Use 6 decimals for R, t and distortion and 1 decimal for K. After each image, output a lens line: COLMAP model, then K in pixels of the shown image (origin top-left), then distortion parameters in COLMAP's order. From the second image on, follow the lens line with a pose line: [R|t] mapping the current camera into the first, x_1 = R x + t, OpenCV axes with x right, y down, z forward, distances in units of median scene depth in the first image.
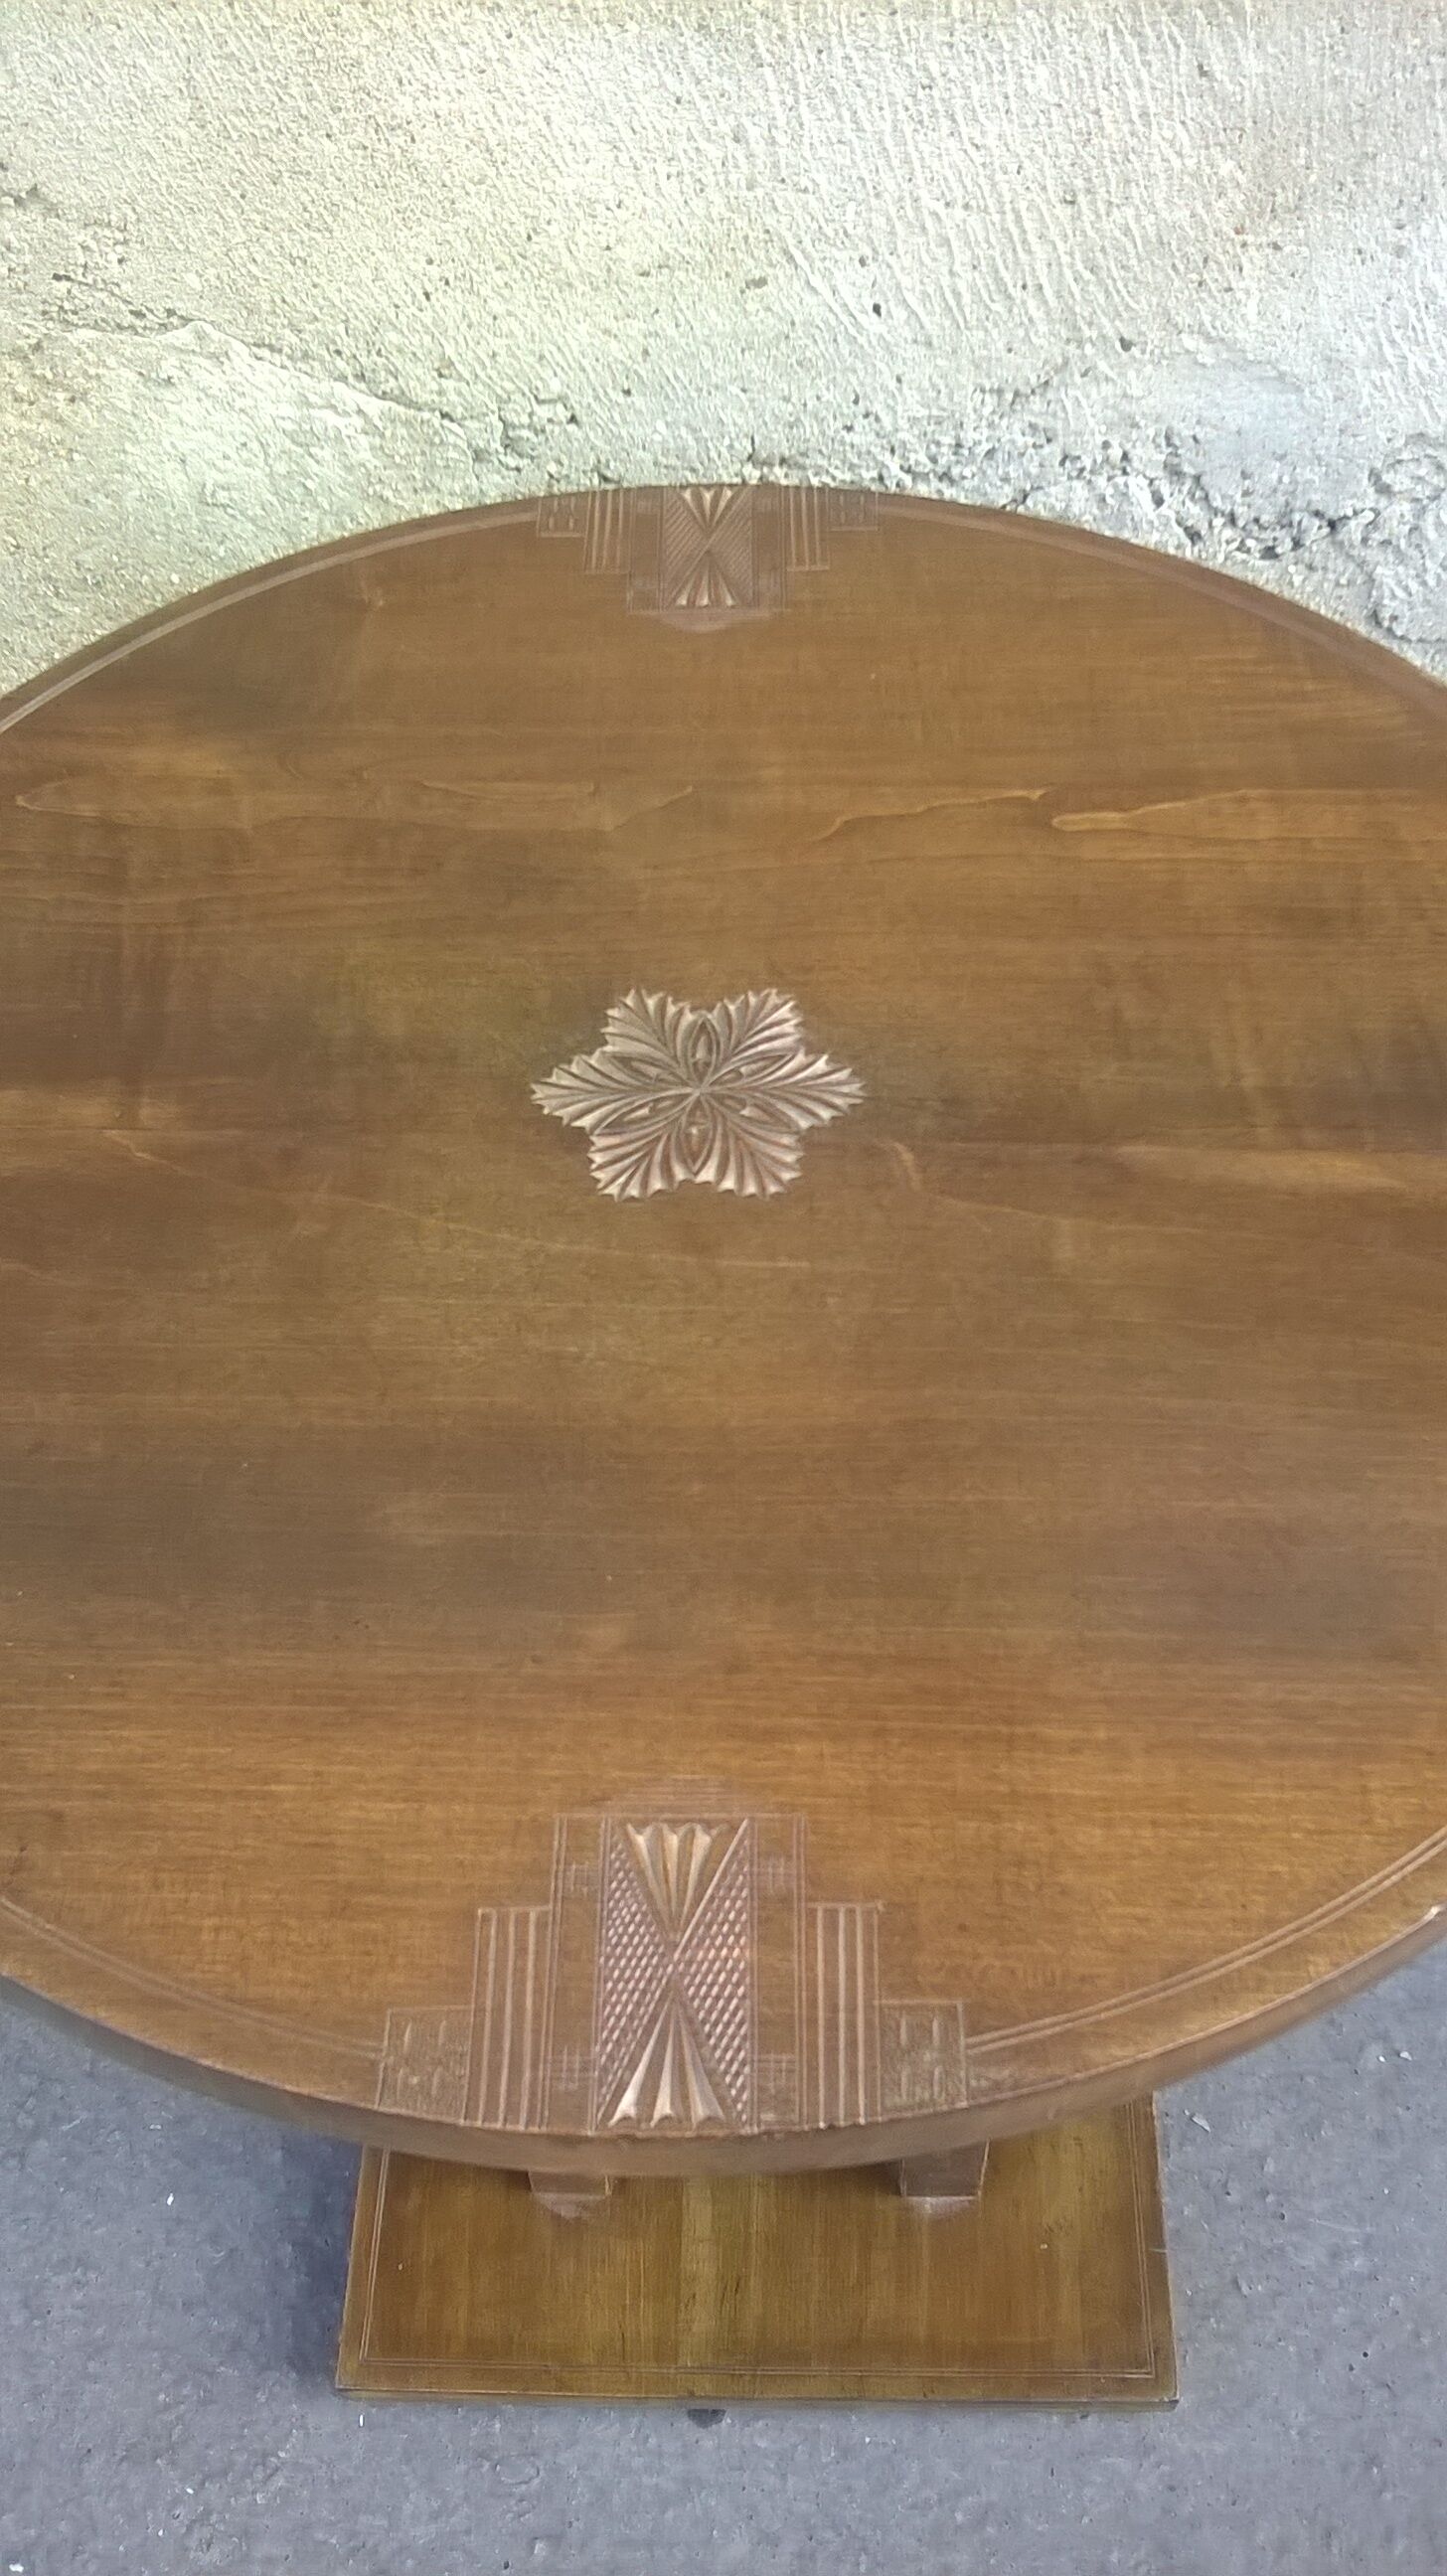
lens RADIAL K [[2286.7, 0, 730.4], [0, 2286.7, 1295.5], [0, 0, 1]] dist [0.018428, -0.121723]
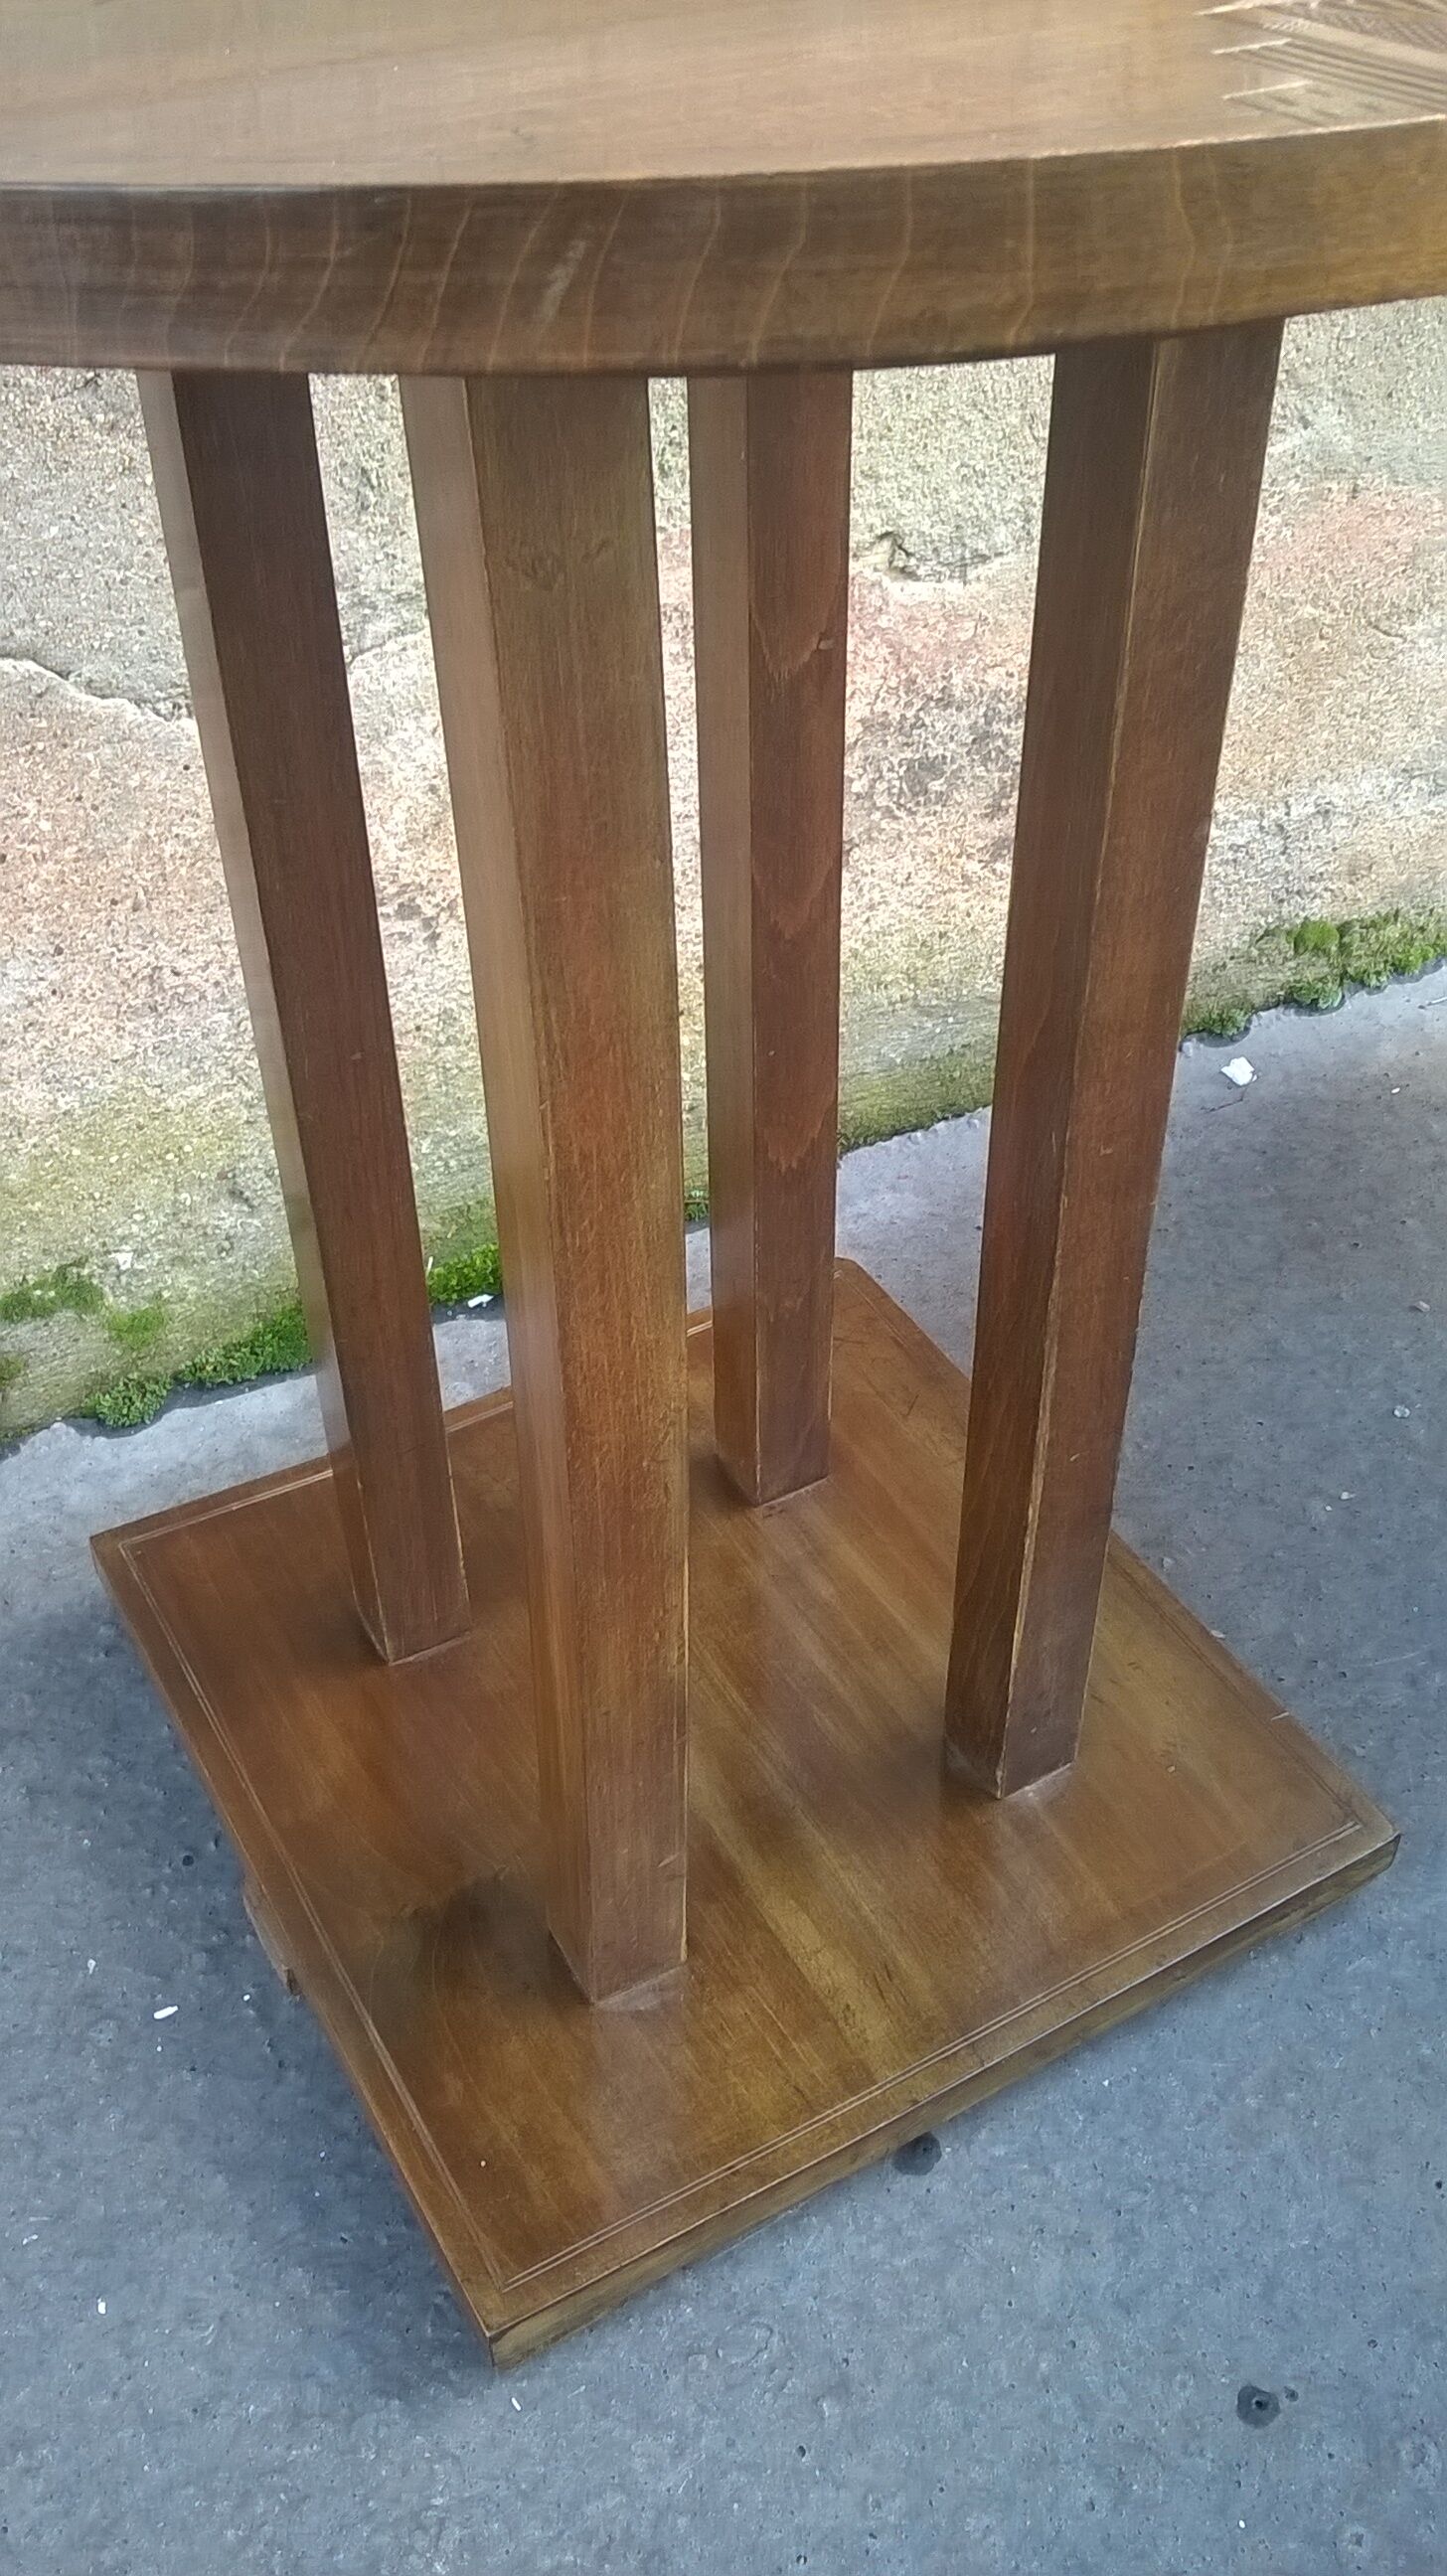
lens RADIAL K [[2286.7, 0, 739.0], [0, 2286.7, 1306.2], [0, 0, 1]] dist [0.018428, -0.121723]
pose [[0.854347, -0.323360, 0.406854, -0.288209], [0.396277, 0.911823, -0.107437, 0.298404], [-0.336238, 0.253015, 0.907153, 0.265076]]
